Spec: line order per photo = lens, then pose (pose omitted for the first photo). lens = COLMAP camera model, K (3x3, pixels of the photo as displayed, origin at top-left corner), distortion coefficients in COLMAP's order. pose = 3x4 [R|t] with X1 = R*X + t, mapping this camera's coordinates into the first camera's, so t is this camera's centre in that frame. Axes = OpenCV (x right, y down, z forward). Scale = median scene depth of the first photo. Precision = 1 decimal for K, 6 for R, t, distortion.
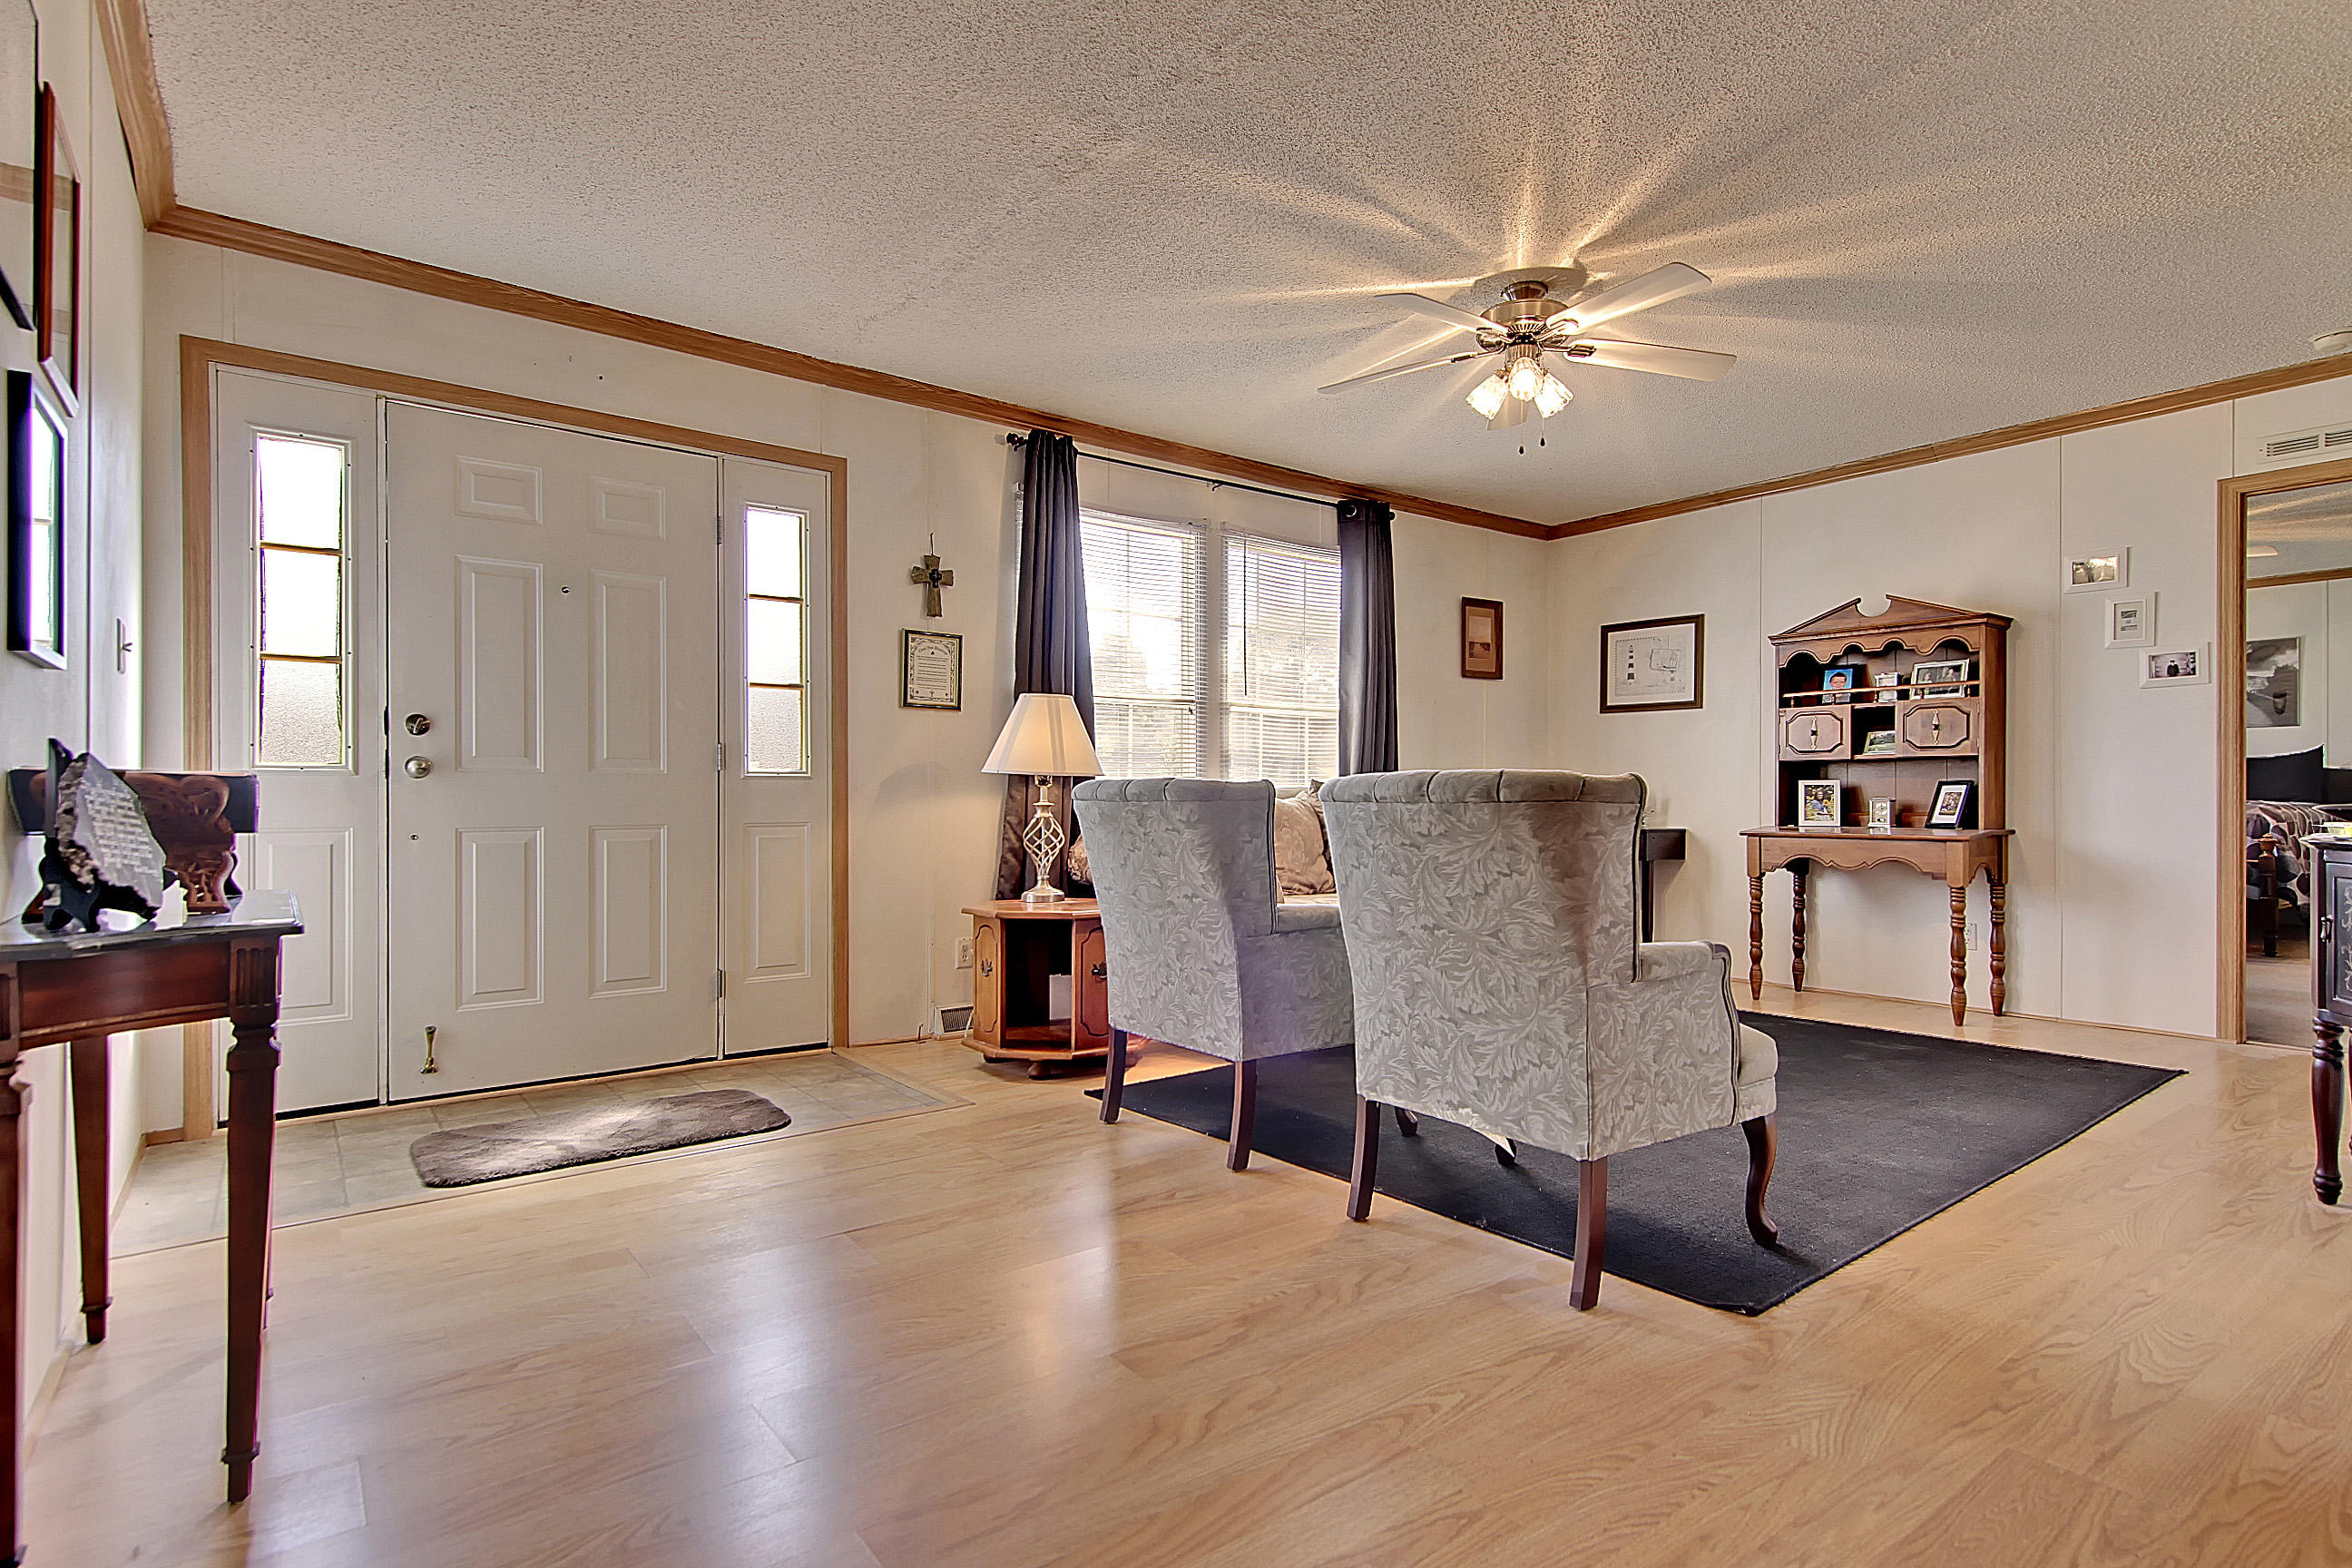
lens RADIAL K [[1205.0, 0, 1179.1], [0, 1205.0, 792.3], [0, 0, 1]] dist [0.006677, -0.009763]
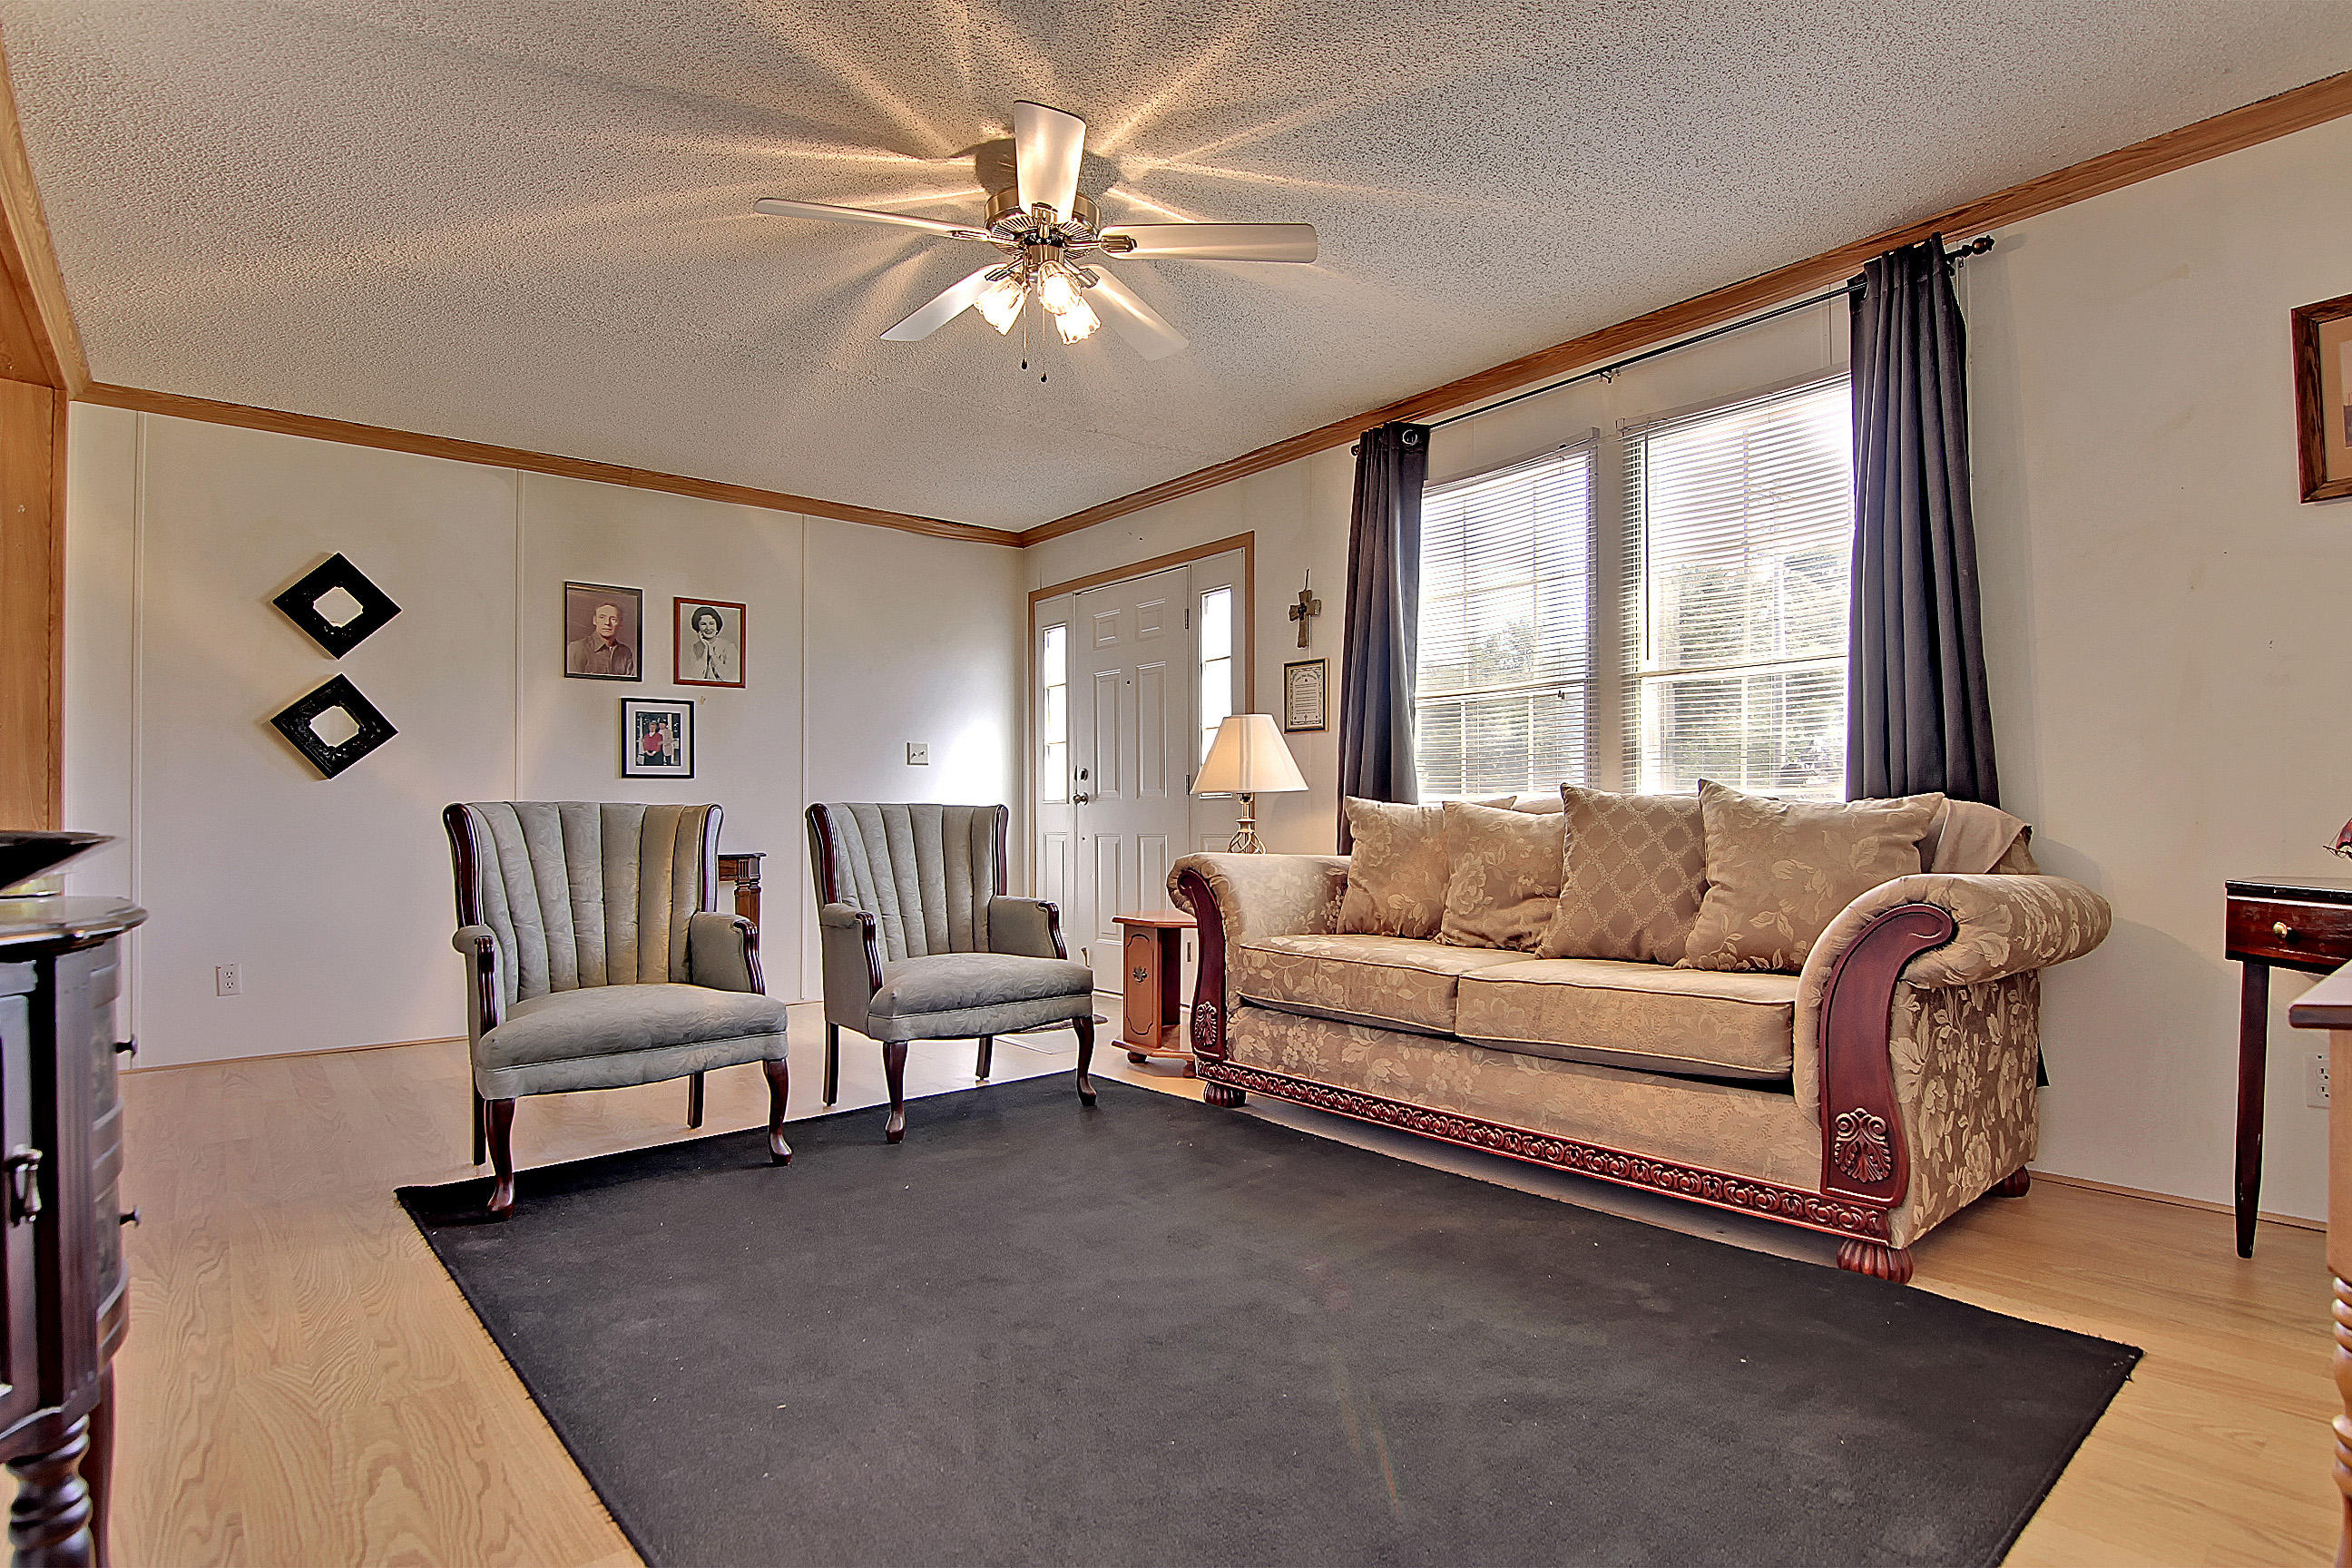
lens RADIAL K [[1205.0, 0, 1183.8], [0, 1205.0, 808.1], [0, 0, 1]] dist [0.006677, -0.009763]
pose [[0.023575, -0.005872, -0.999705, 0.920411], [0.018125, 0.999821, -0.005445, 0.002343], [0.999558, -0.017991, 0.023677, 0.911789]]
